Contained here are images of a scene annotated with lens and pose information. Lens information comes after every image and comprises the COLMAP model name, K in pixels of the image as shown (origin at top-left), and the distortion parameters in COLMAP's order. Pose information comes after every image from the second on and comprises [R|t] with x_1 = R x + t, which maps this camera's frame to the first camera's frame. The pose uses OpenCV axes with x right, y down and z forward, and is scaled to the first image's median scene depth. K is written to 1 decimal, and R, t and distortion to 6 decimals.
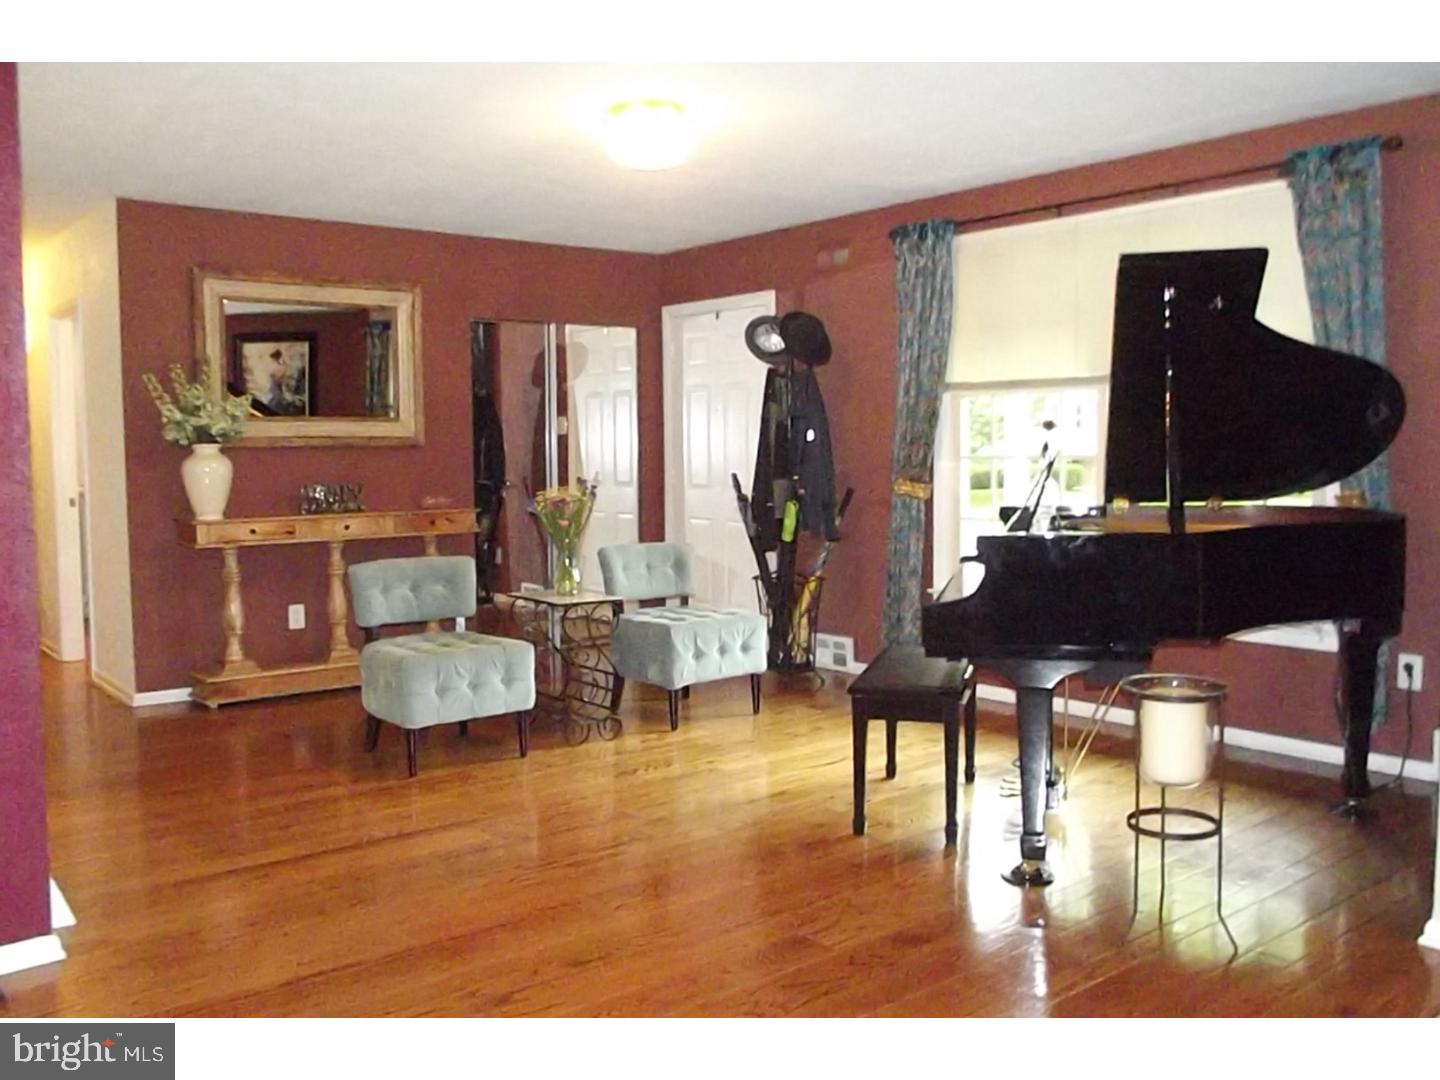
lens RADIAL K [[1234.1, 0, 720.0], [0, 1234.1, 540.0], [0, 0, 1]] dist [-0.010829, -0.003632]
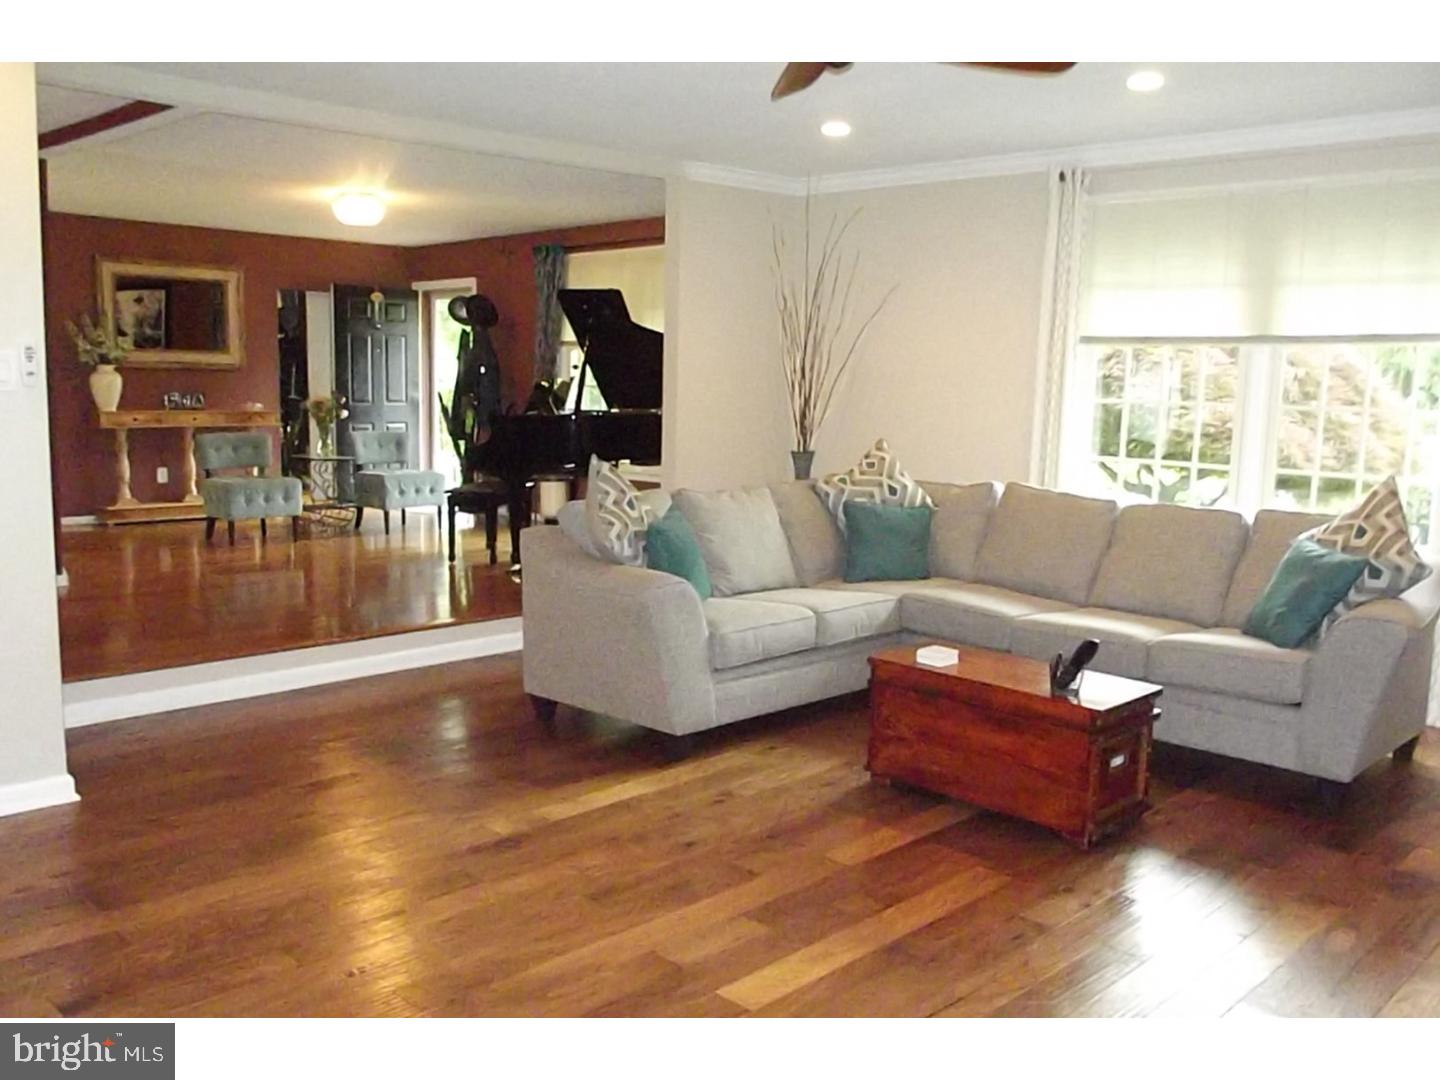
lens RADIAL K [[1234.1, 0, 720.0], [0, 1234.1, 540.0], [0, 0, 1]] dist [-0.010829, -0.003632]
pose [[0.993912, 0.013759, 0.109314, 0.214391], [-0.018844, 0.998781, 0.045625, 0.063311], [-0.108553, -0.047407, 0.992960, -0.709428]]
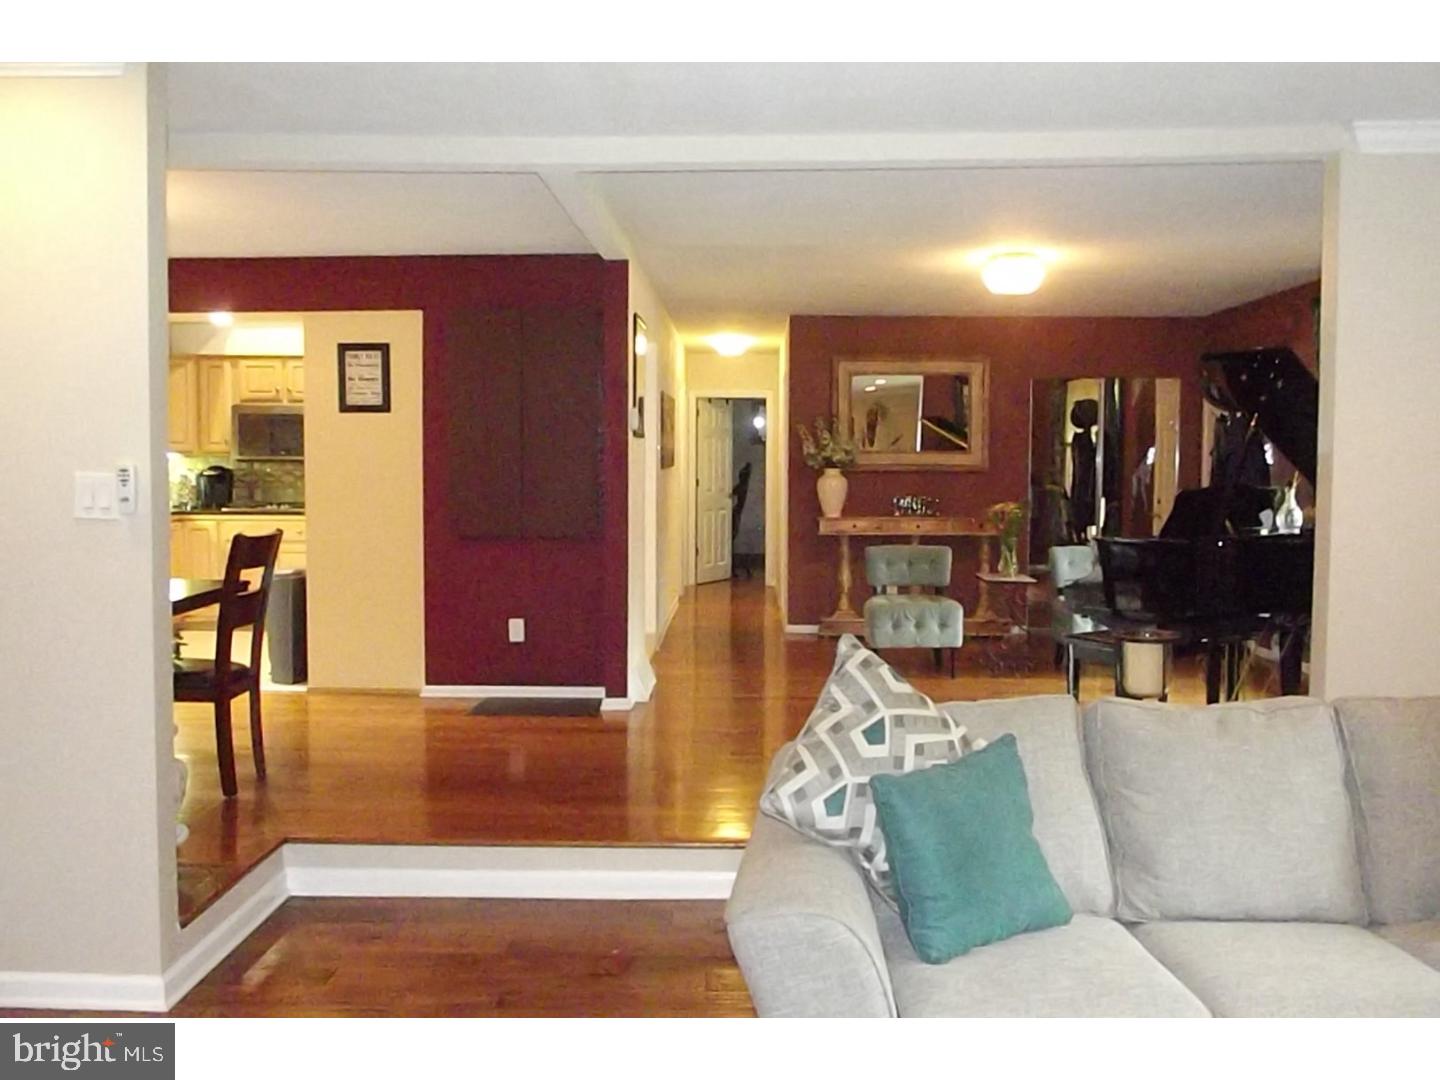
lens RADIAL K [[1251.7, 0, 720.0], [0, 1251.7, 540.0], [0, 0, 1]] dist [-0.014487, -0.006030]
pose [[0.777799, 0.051797, -0.626376, 0.462624], [-0.062819, 0.998015, 0.004524, 0.013814], [0.625366, 0.035830, 0.779508, -0.312871]]
